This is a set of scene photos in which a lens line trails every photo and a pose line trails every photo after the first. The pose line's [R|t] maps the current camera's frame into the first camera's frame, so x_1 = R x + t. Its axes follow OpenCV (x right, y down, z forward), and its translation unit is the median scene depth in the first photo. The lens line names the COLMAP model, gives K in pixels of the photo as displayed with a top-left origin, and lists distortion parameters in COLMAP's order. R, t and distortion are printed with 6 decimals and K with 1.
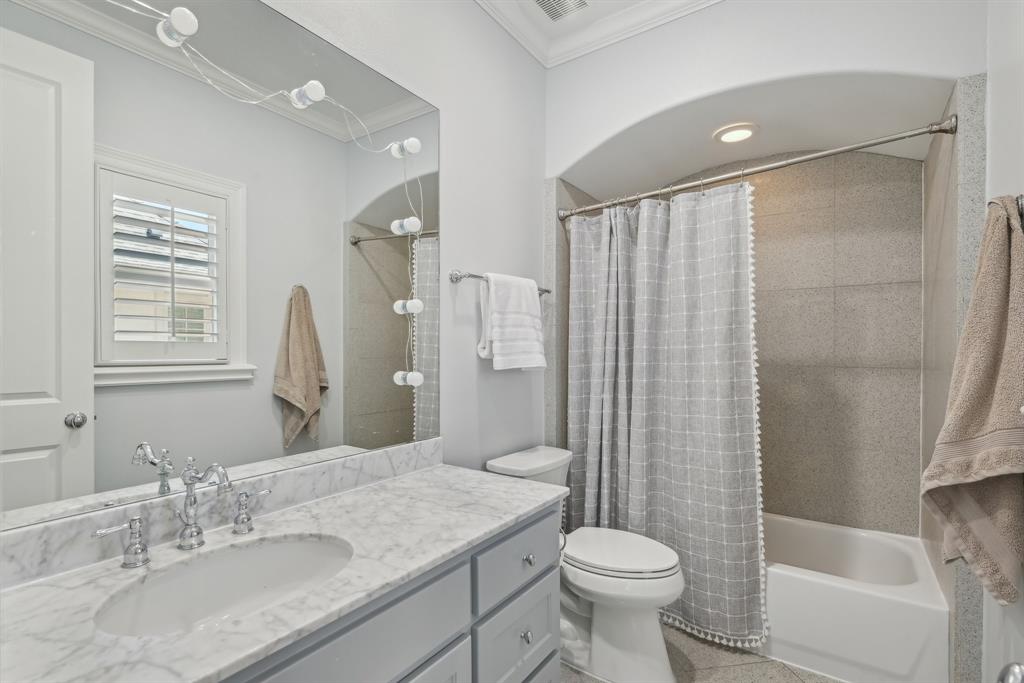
lens RADIAL K [[471.4, 0, 512.1], [0, 471.4, 346.9], [0, 0, 1]] dist [0.004666, 0.000245]
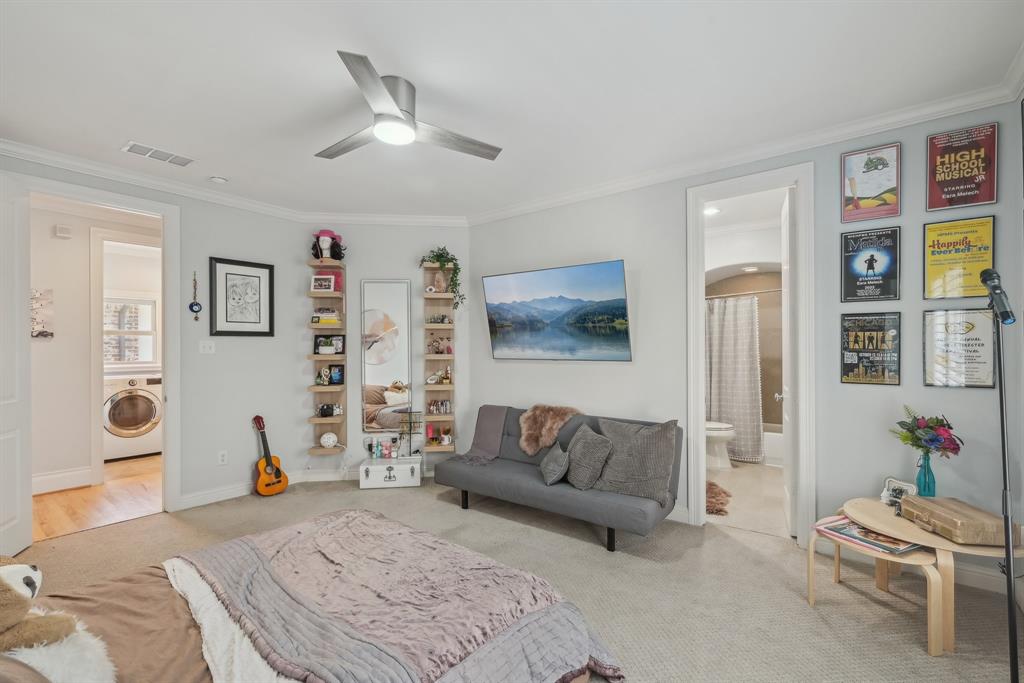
lens RADIAL K [[445.1, 0, 513.3], [0, 445.1, 345.4], [0, 0, 1]] dist [-0.000561, -0.000020]
pose [[0.999481, -0.007307, -0.031390, -0.818369], [0.007329, 0.999973, 0.000593, -0.059876], [0.031385, -0.000823, 0.999507, -1.604565]]
